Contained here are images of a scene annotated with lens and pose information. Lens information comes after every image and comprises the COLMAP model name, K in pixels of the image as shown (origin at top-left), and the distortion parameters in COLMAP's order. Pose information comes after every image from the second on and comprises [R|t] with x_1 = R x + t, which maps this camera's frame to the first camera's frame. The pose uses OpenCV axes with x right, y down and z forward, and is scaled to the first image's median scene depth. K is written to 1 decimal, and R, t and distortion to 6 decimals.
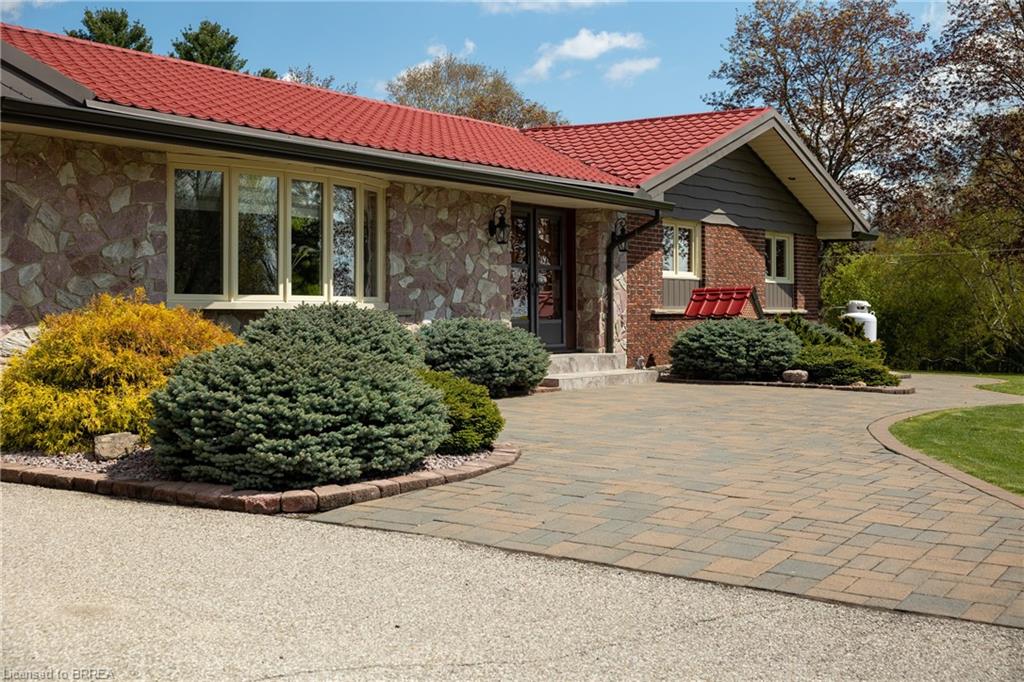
lens RADIAL K [[1377.8, 0, 512.0], [0, 1377.8, 341.0], [0, 0, 1]] dist [-0.008750, 0.004322]
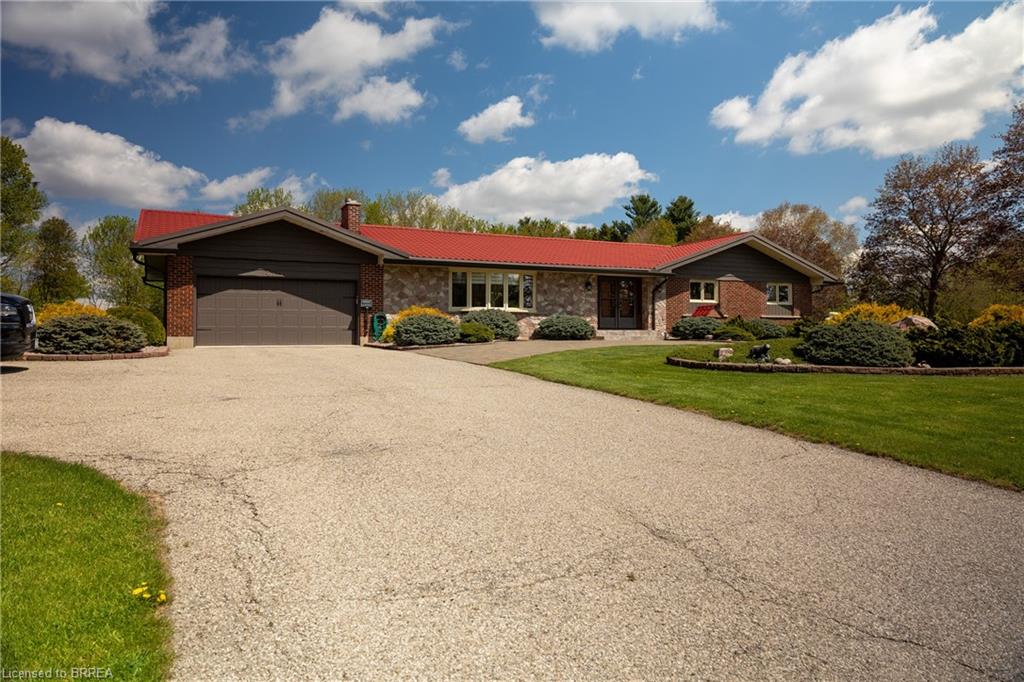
lens RADIAL K [[701.8, 0, 512.0], [0, 701.8, 341.0], [0, 0, 1]] dist [0.006737, 0.000869]
pose [[0.853590, 0.001894, -0.520942, 0.688317], [-0.010004, 0.999869, -0.012758, 0.062850], [0.520850, 0.016101, 0.853497, -0.393335]]
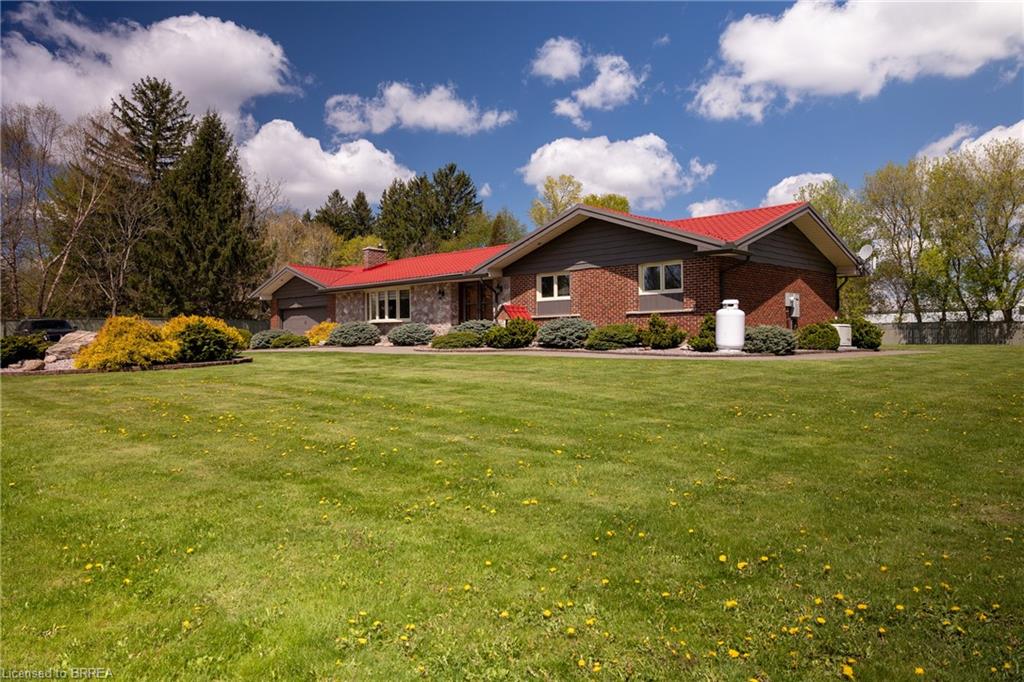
lens RADIAL K [[701.8, 0, 512.0], [0, 701.8, 341.0], [0, 0, 1]] dist [0.006737, 0.000869]
pose [[-0.203372, 0.004080, -0.979093, 1.634960], [-0.010705, 0.999922, 0.006391, 0.013732], [0.979043, 0.011781, -0.203313, 1.610379]]
